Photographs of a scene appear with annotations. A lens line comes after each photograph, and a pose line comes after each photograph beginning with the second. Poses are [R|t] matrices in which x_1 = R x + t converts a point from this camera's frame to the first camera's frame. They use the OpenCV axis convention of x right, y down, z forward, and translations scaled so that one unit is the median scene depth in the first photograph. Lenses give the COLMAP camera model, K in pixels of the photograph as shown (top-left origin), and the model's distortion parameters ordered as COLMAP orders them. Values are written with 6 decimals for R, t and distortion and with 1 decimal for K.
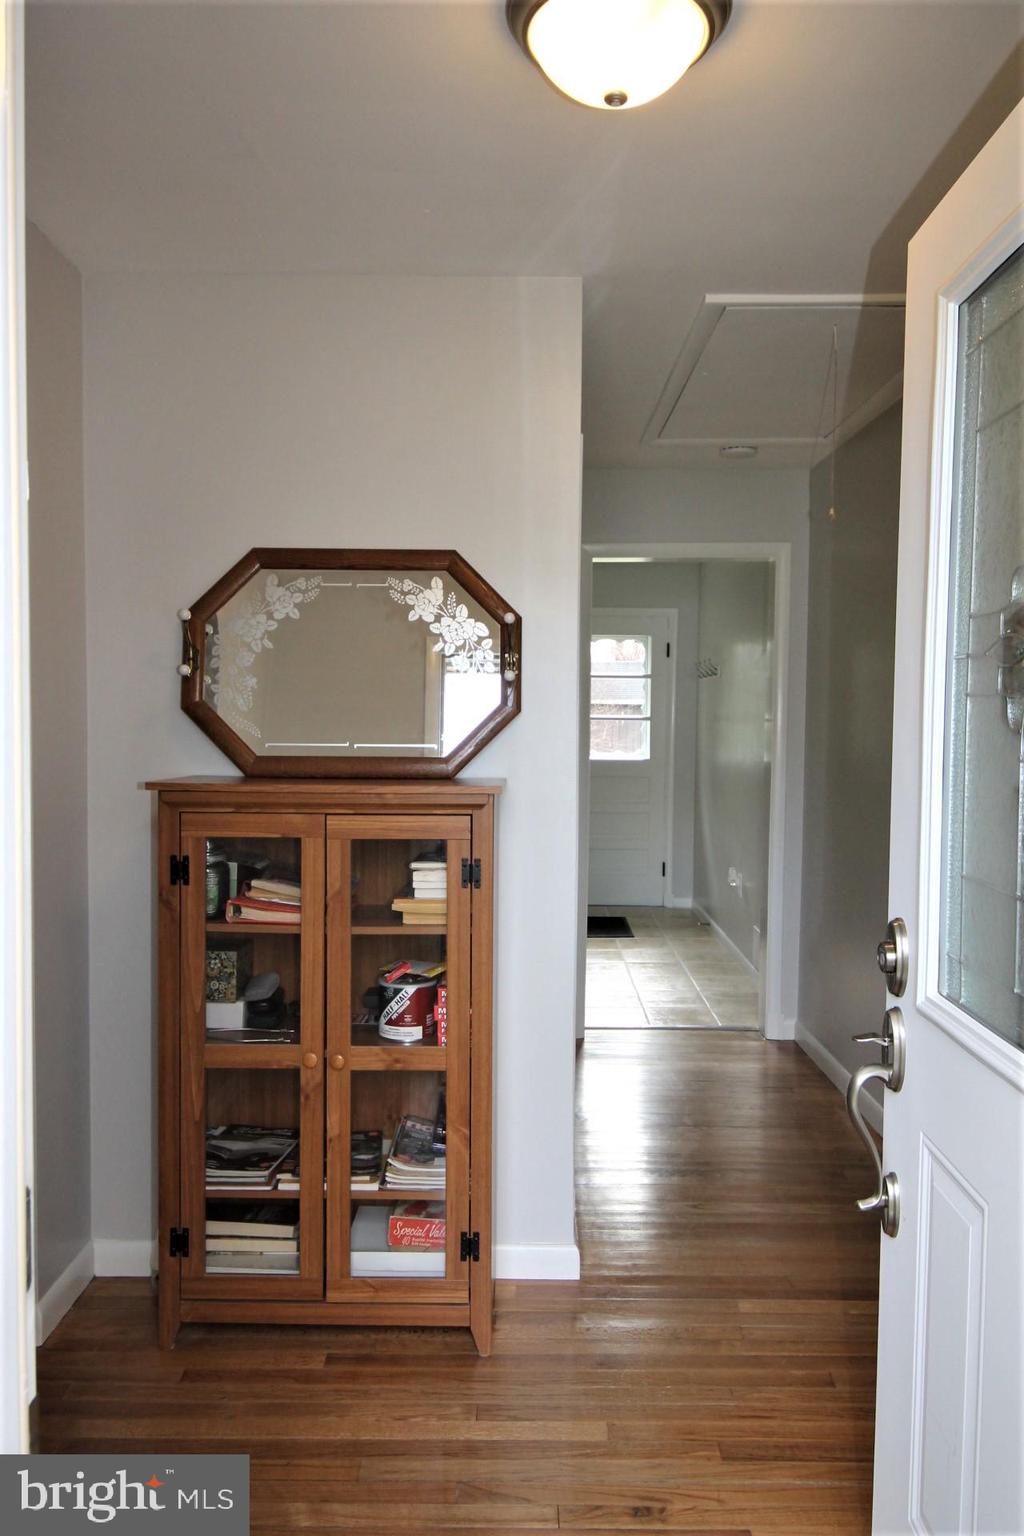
lens RADIAL K [[1112.9, 0, 512.0], [0, 1112.9, 768.0], [0, 0, 1]] dist [0.015258, -0.000625]
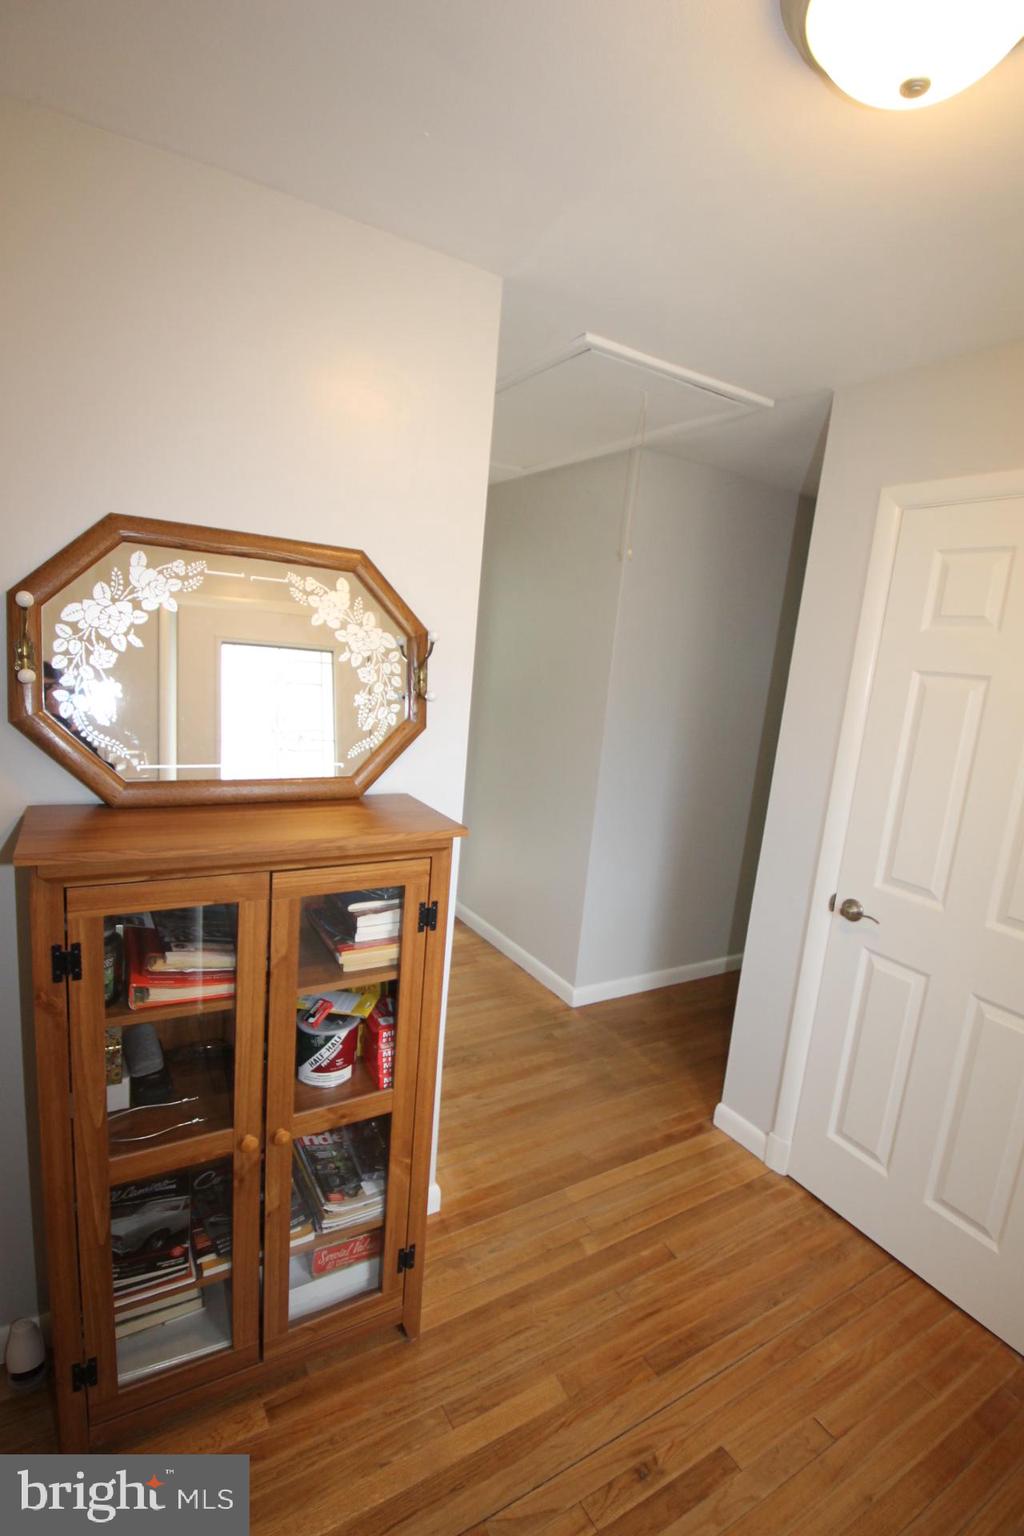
lens RADIAL K [[717.0, 0, 512.0], [0, 717.0, 768.0], [0, 0, 1]] dist [0.001437, -0.023227]
pose [[0.849352, -0.026491, 0.527162, -0.280462], [-0.054157, 0.989095, 0.136962, -0.113237], [-0.525041, -0.144878, 0.838655, 0.442658]]
